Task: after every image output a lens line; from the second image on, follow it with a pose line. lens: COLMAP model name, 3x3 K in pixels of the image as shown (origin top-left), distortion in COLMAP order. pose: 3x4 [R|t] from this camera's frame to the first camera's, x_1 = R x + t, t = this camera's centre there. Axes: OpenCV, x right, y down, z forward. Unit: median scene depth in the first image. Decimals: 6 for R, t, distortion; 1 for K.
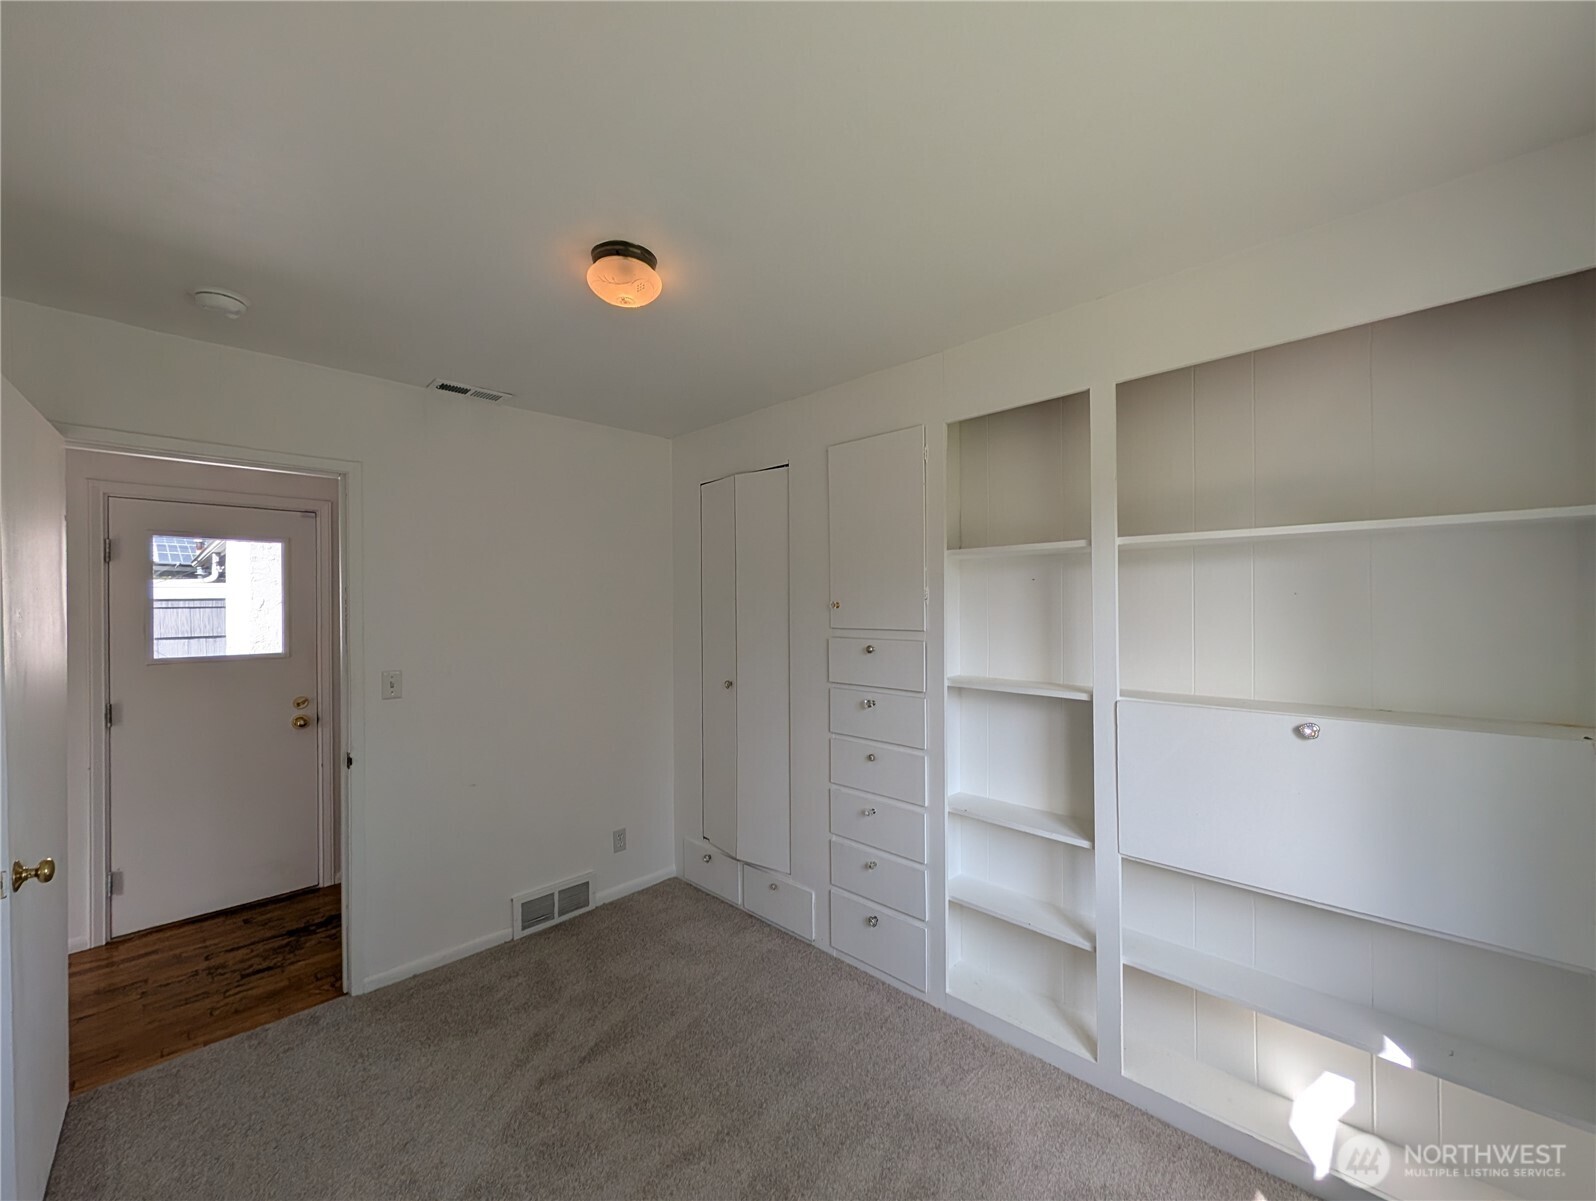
lens RADIAL K [[644.2, 0, 800.7], [0, 644.2, 605.2], [0, 0, 1]] dist [0.016949, 0.000130]
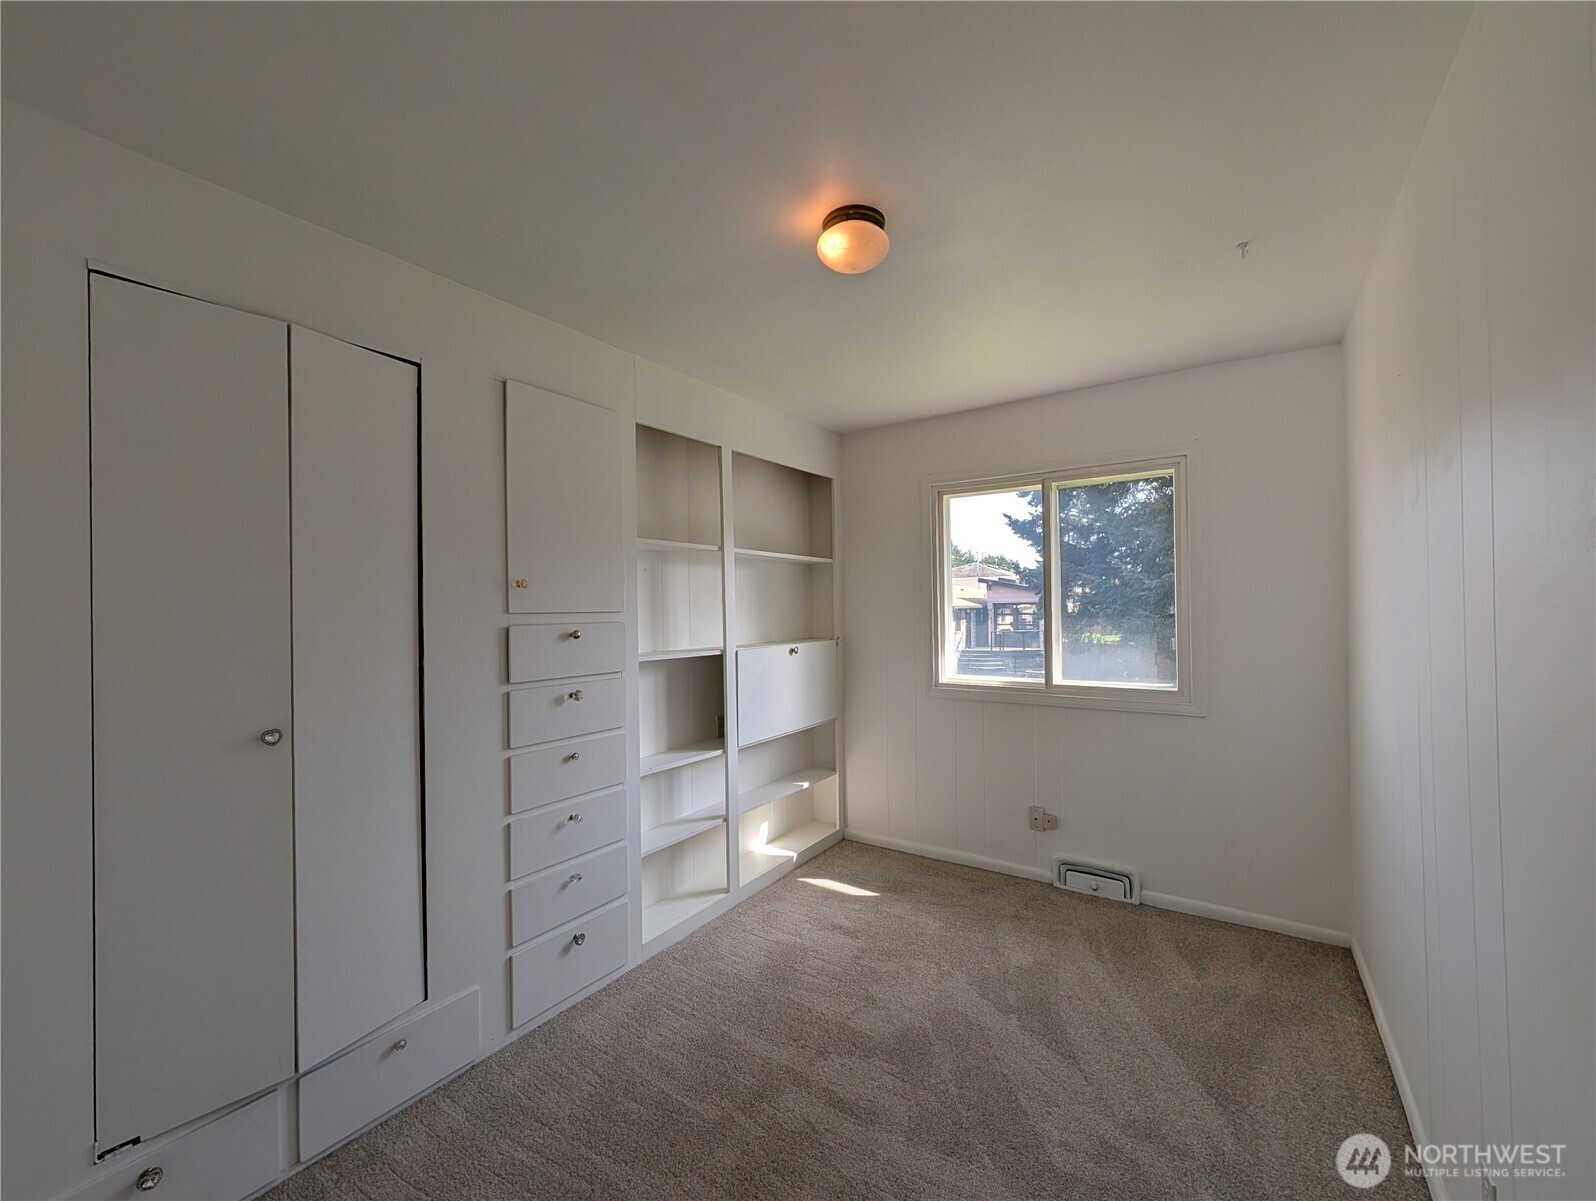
lens RADIAL K [[644.2, 0, 800.7], [0, 644.2, 605.2], [0, 0, 1]] dist [0.016949, 0.000130]
pose [[-0.162191, 0.012043, 0.986686, -0.915703], [0.018158, 0.999793, -0.009218, 0.046475], [-0.986592, 0.016421, -0.162376, 0.927667]]
